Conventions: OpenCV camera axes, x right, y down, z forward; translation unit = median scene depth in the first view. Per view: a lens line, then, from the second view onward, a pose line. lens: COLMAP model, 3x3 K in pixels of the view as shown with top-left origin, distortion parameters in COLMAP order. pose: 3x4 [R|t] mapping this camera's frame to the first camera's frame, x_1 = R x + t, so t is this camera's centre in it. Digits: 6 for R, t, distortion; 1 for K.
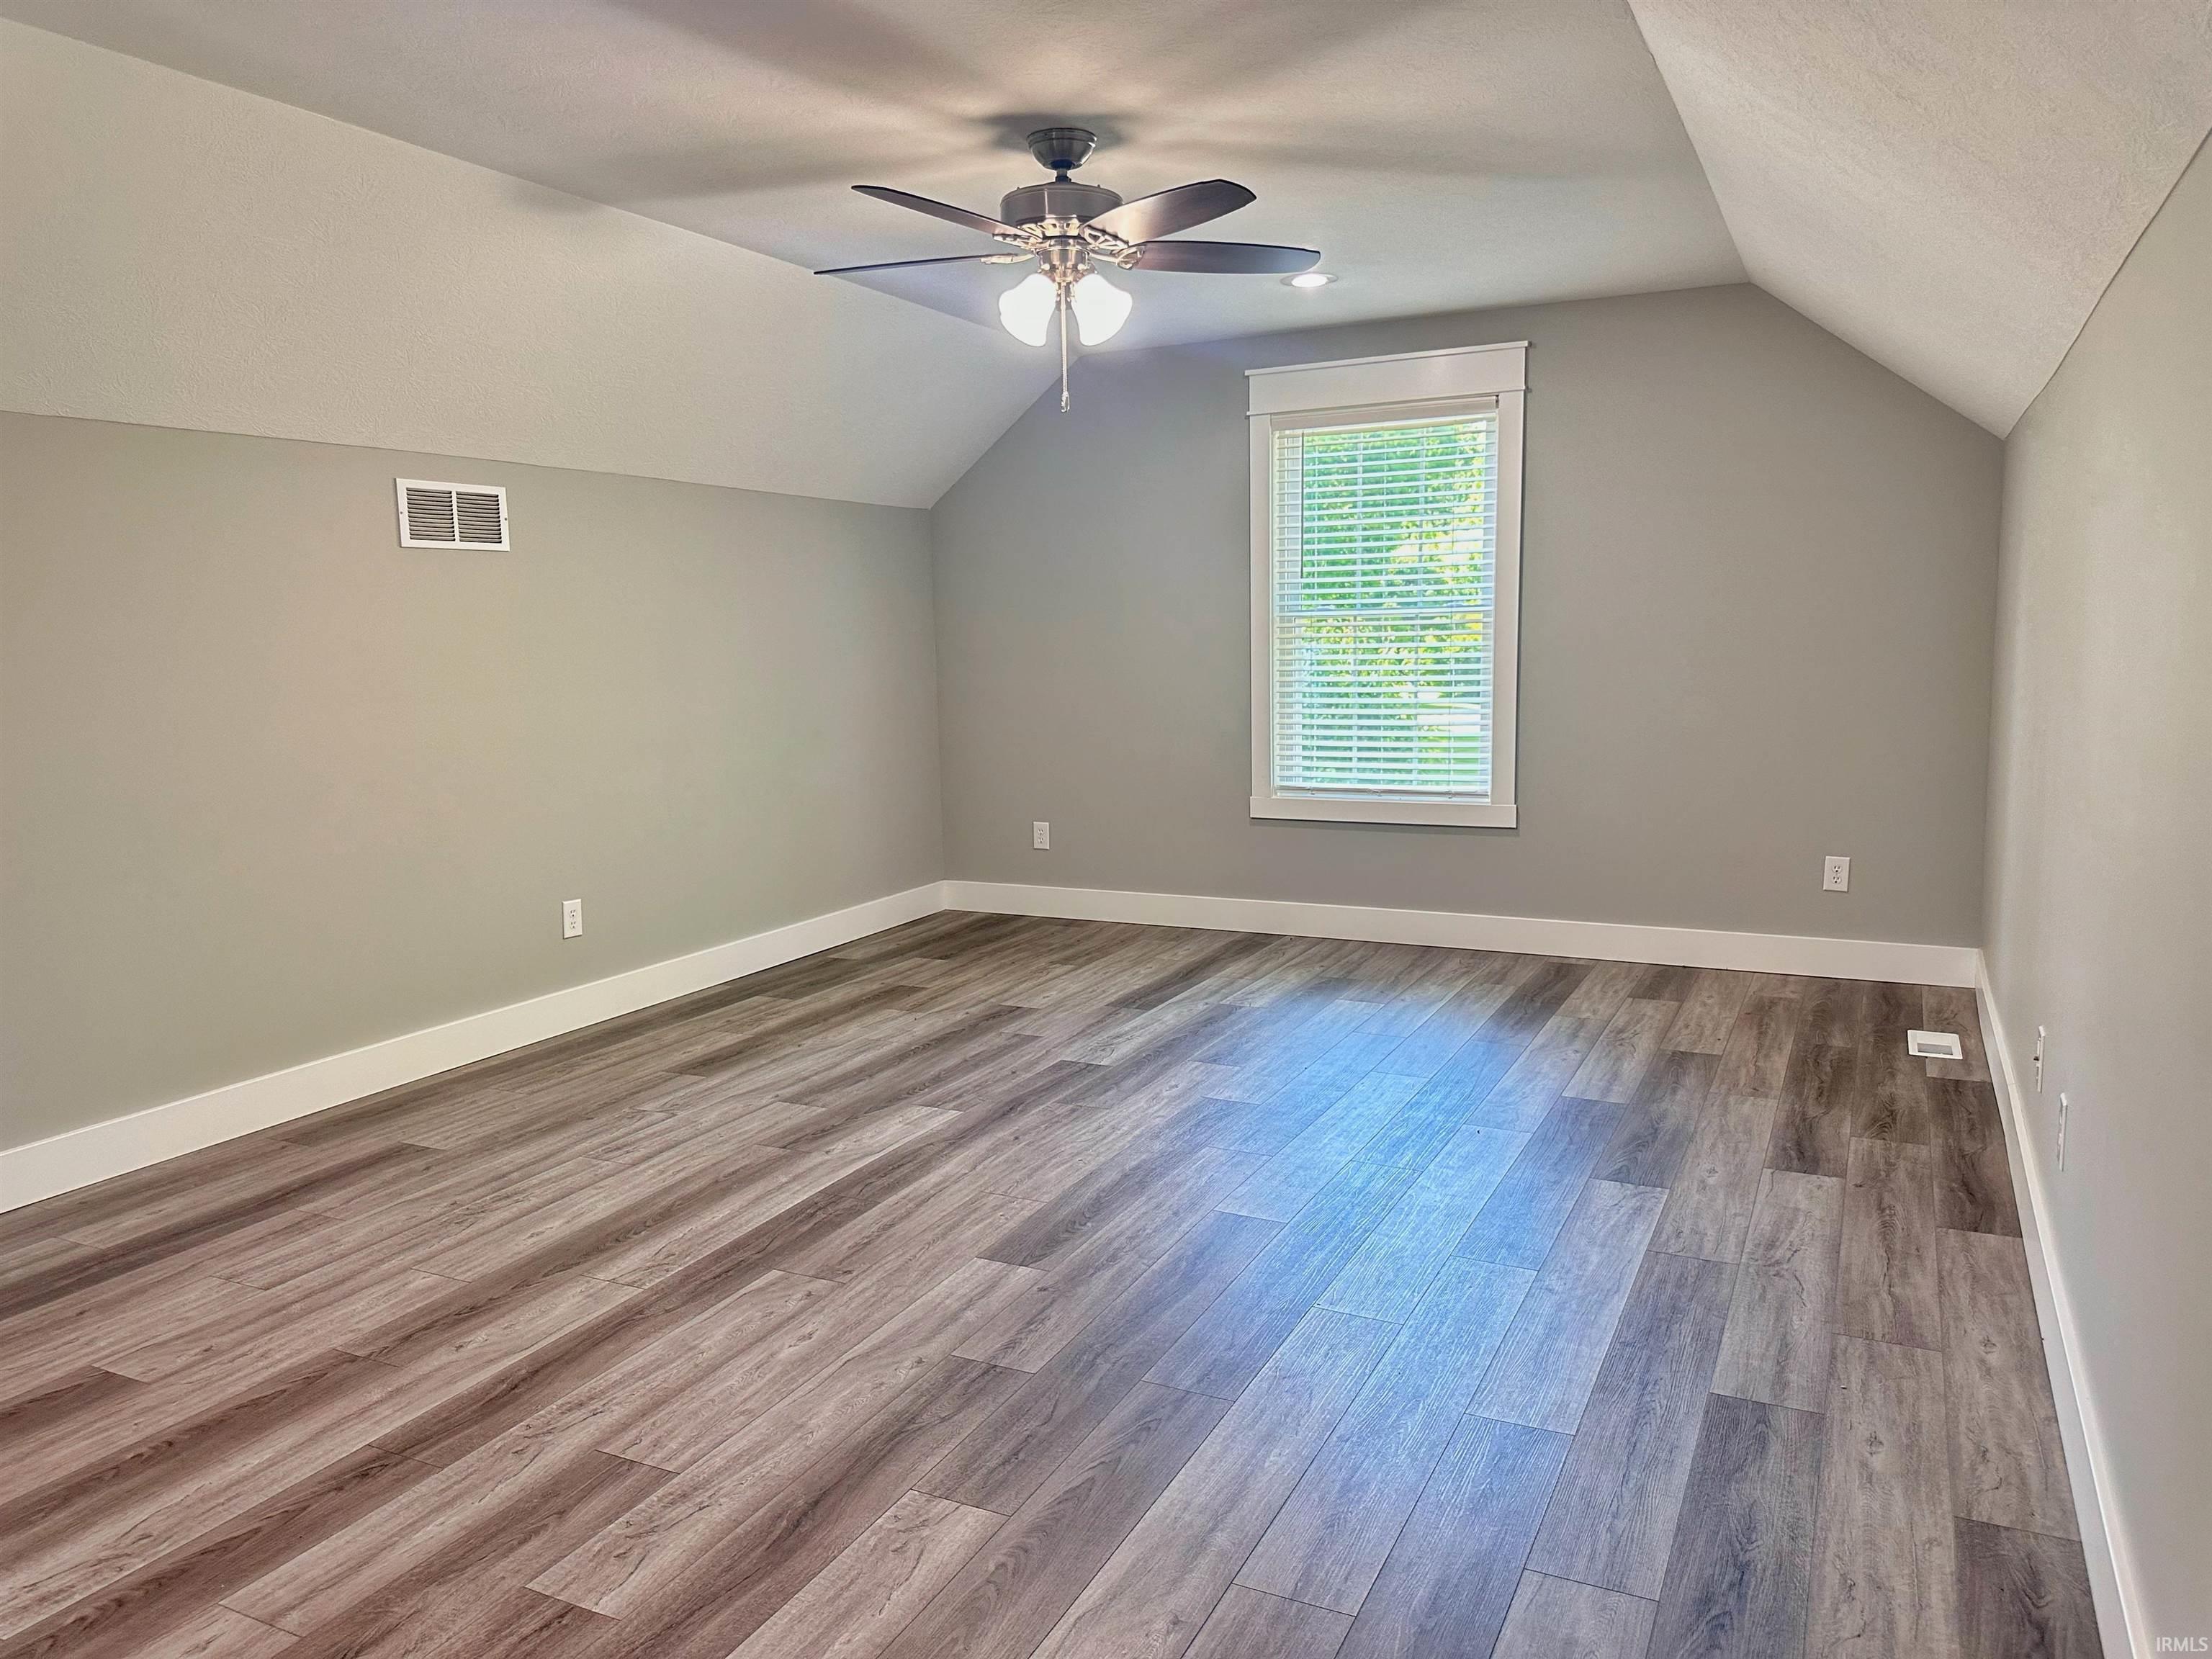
lens RADIAL K [[1565.8, 0, 1108.9], [0, 1565.8, 837.9], [0, 0, 1]] dist [-0.026237, -0.008964]
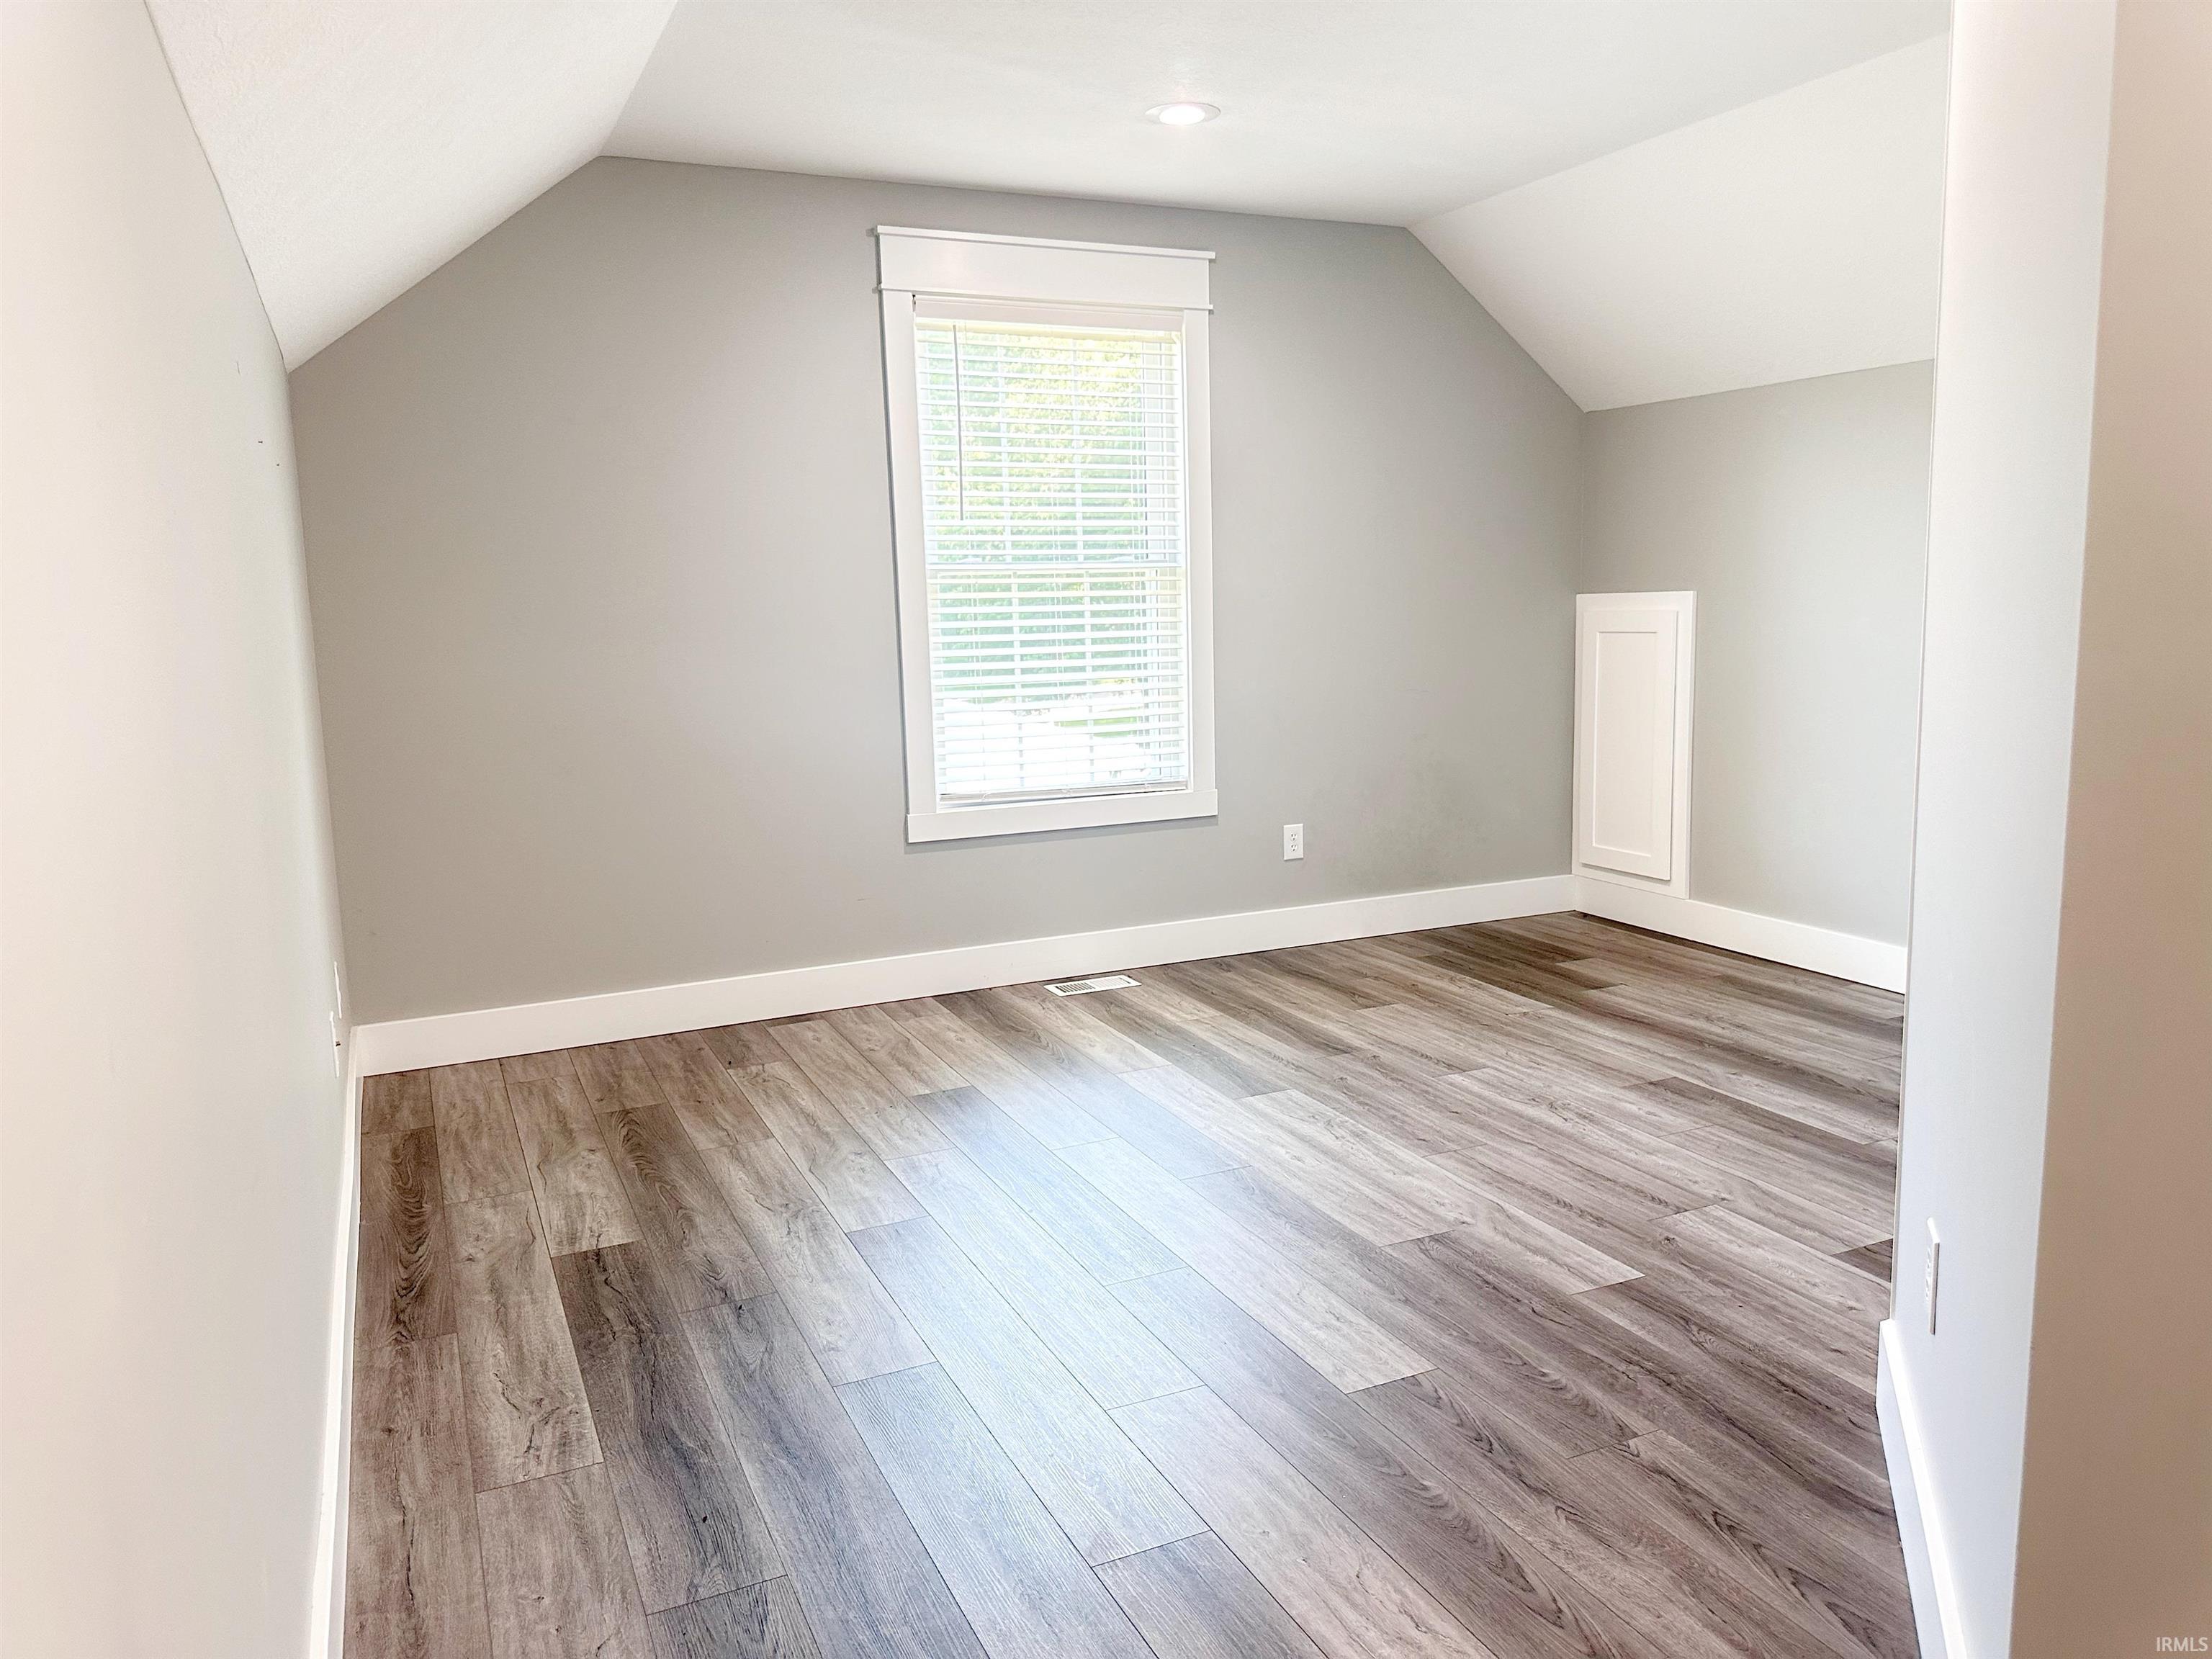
lens RADIAL K [[1565.8, 0, 1105.5], [0, 1565.8, 824.5], [0, 0, 1]] dist [-0.026237, -0.008964]
pose [[0.618741, -0.093967, 0.779955, -0.454753], [0.123678, 0.992091, 0.021411, -0.027923], [-0.775799, 0.083216, 0.625469, 0.507880]]
